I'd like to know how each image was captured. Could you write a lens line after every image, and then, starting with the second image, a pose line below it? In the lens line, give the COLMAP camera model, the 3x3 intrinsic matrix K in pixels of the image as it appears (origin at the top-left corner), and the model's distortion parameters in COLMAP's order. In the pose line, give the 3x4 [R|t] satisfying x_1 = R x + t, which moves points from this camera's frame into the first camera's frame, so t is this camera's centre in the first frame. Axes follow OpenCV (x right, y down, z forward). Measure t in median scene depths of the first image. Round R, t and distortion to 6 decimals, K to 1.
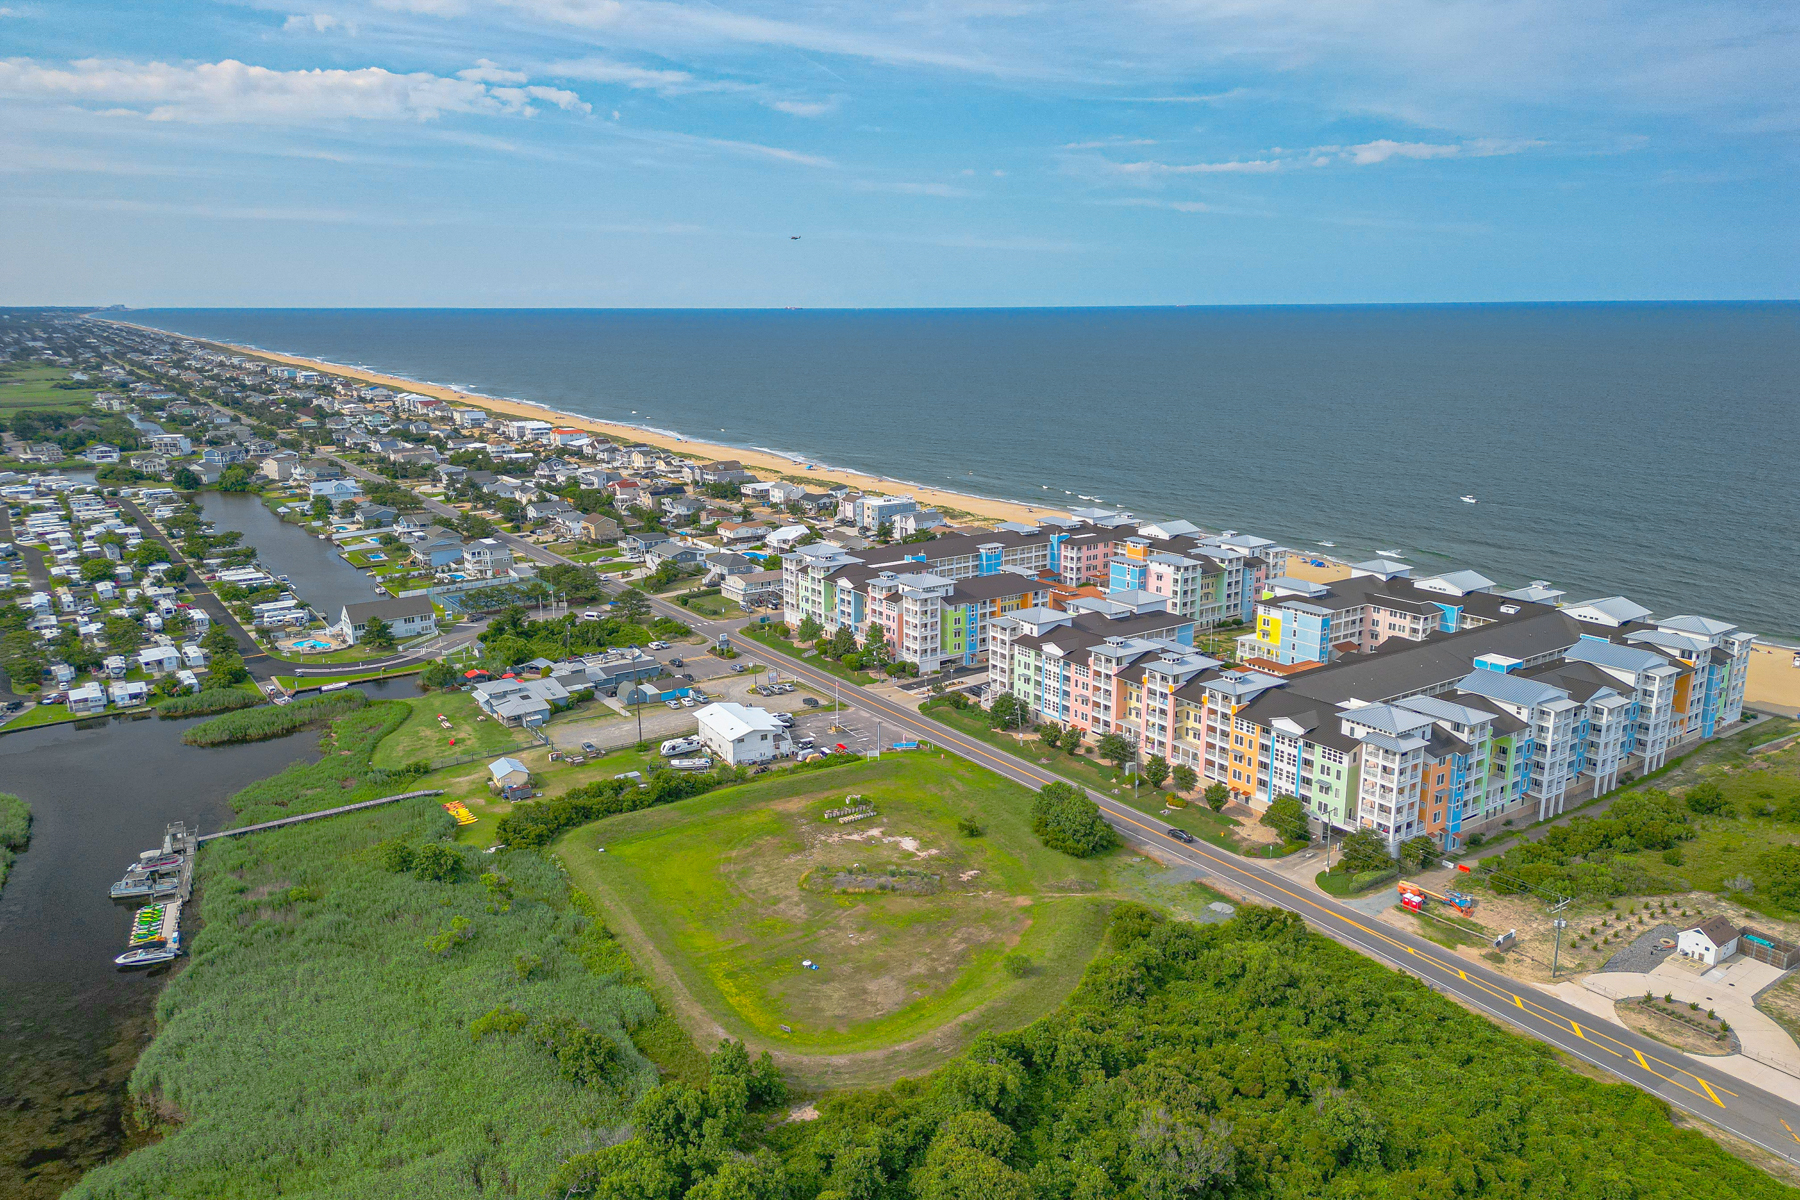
lens RADIAL K [[1252.2, 0, 900.0], [0, 1252.2, 600.0], [0, 0, 1]] dist [0.077750, -0.078080]
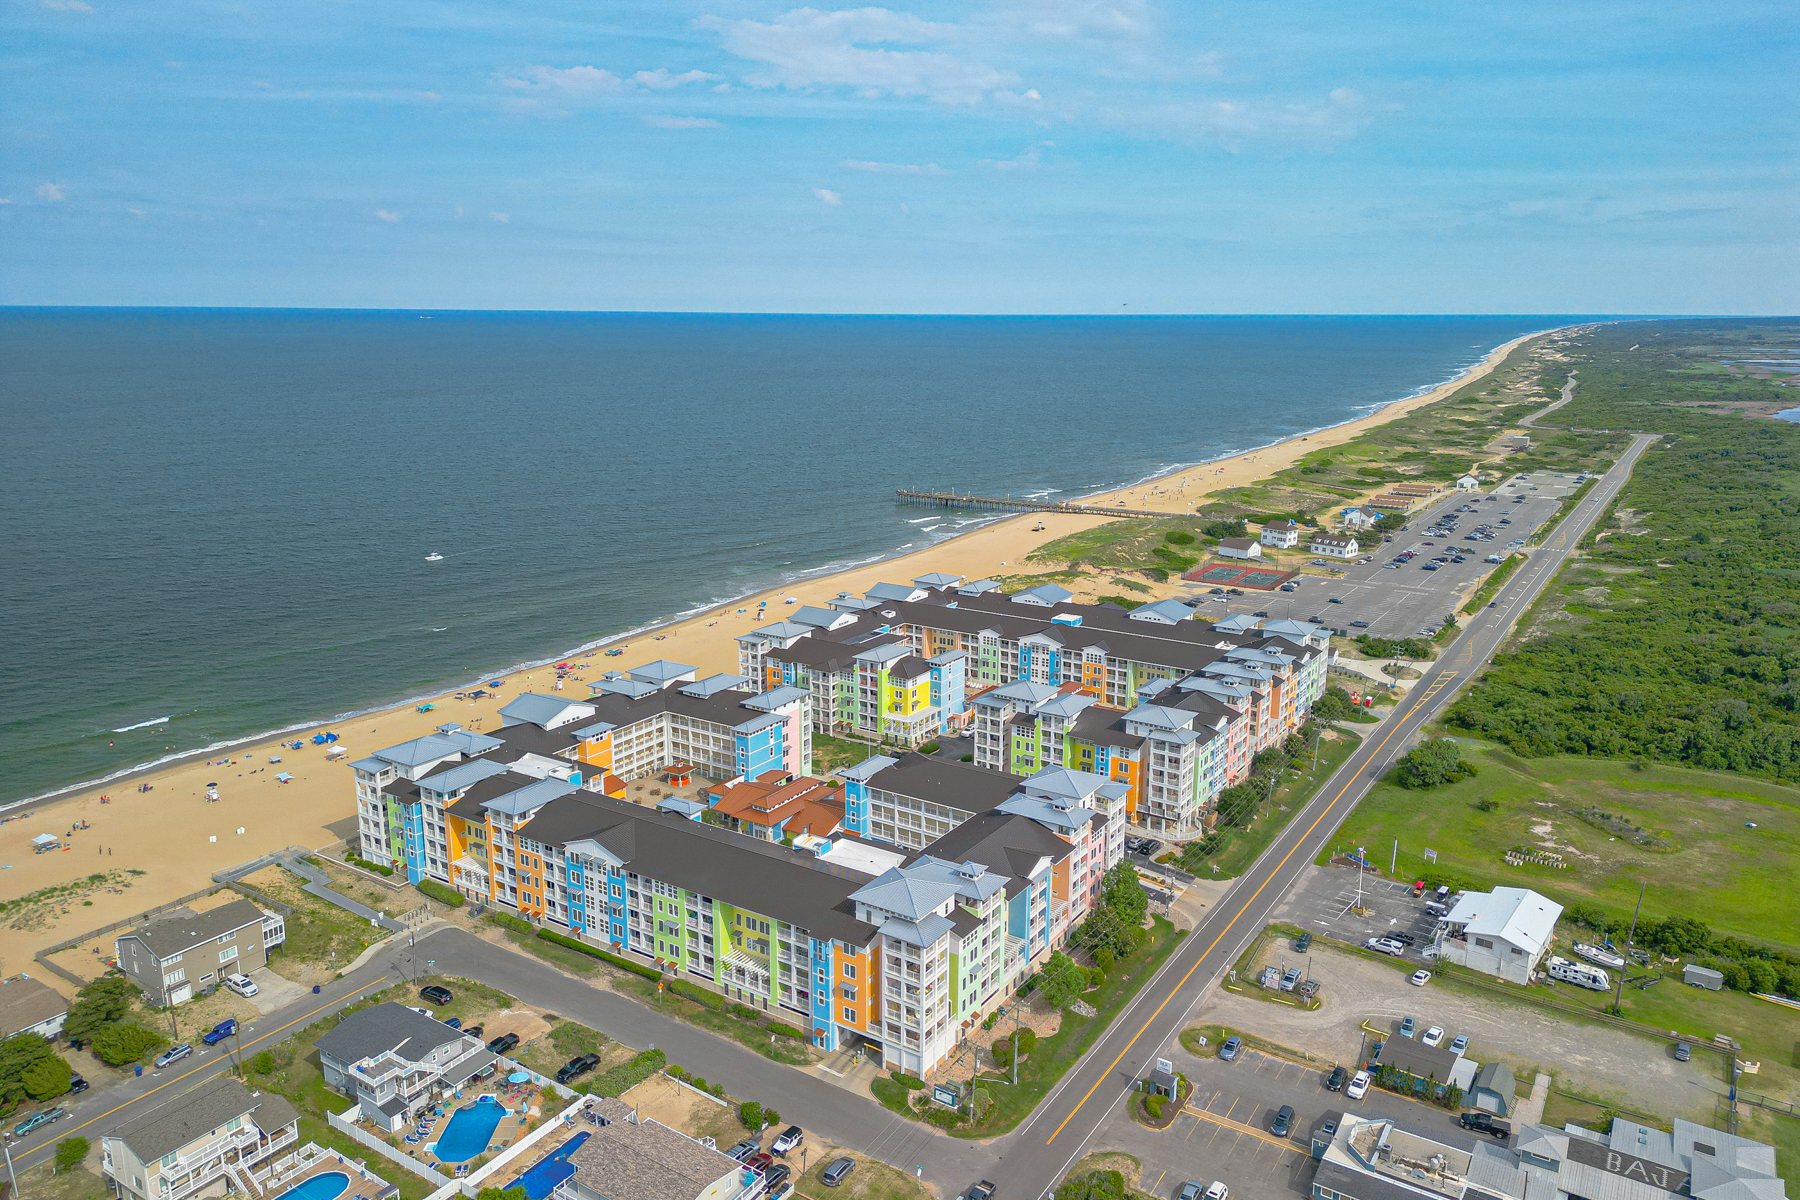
lens RADIAL K [[1252.2, 0, 900.0], [0, 1252.2, 600.0], [0, 0, 1]] dist [0.077750, -0.078080]
pose [[-0.375928, -0.205115, 0.903662, -0.804995], [0.209178, 0.931239, 0.298393, -0.489030], [-0.902731, 0.301200, -0.307174, 1.863375]]
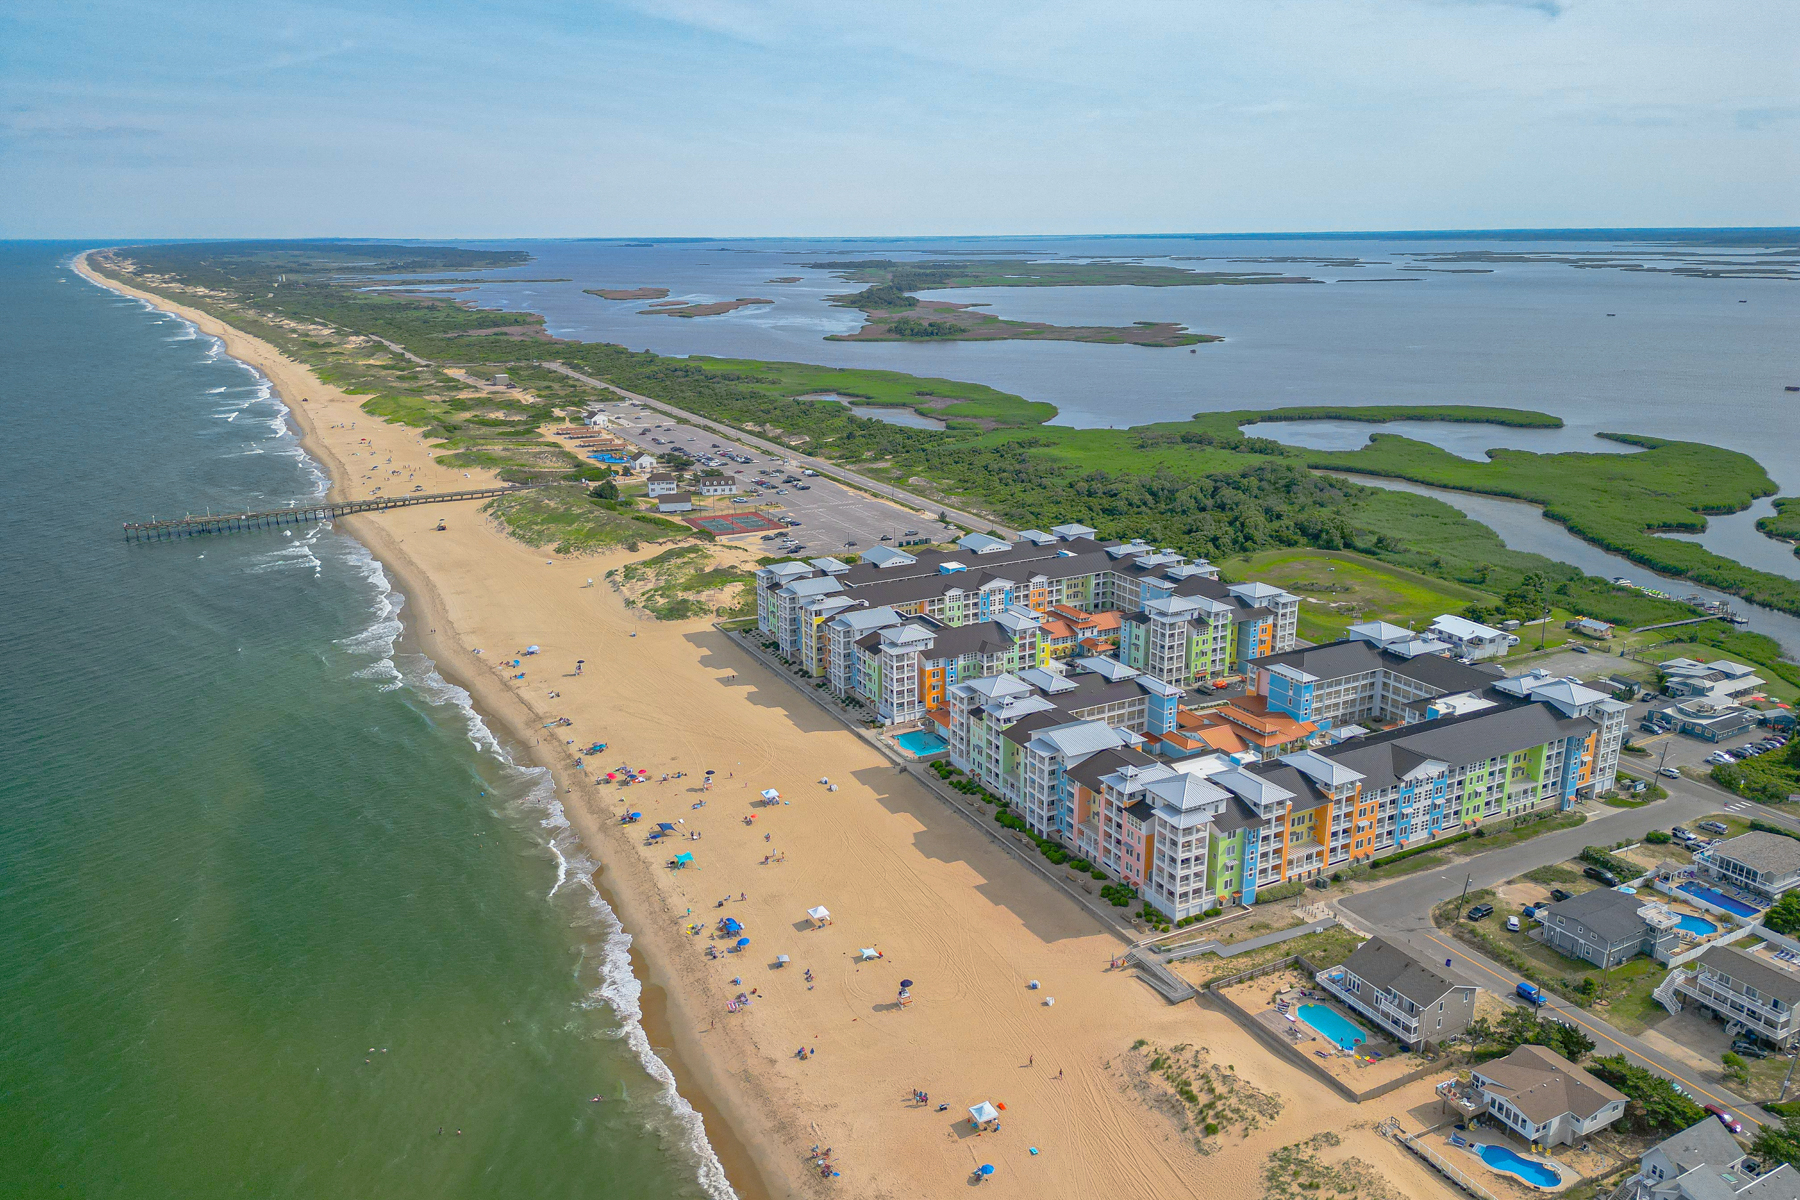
lens RADIAL K [[1252.2, 0, 900.0], [0, 1252.2, 600.0], [0, 0, 1]] dist [0.077750, -0.078080]
pose [[-0.992594, -0.022244, 0.119429, 0.416855], [0.039504, 0.870566, 0.490464, -0.809706], [-0.114880, 0.491549, -0.863239, 2.813867]]
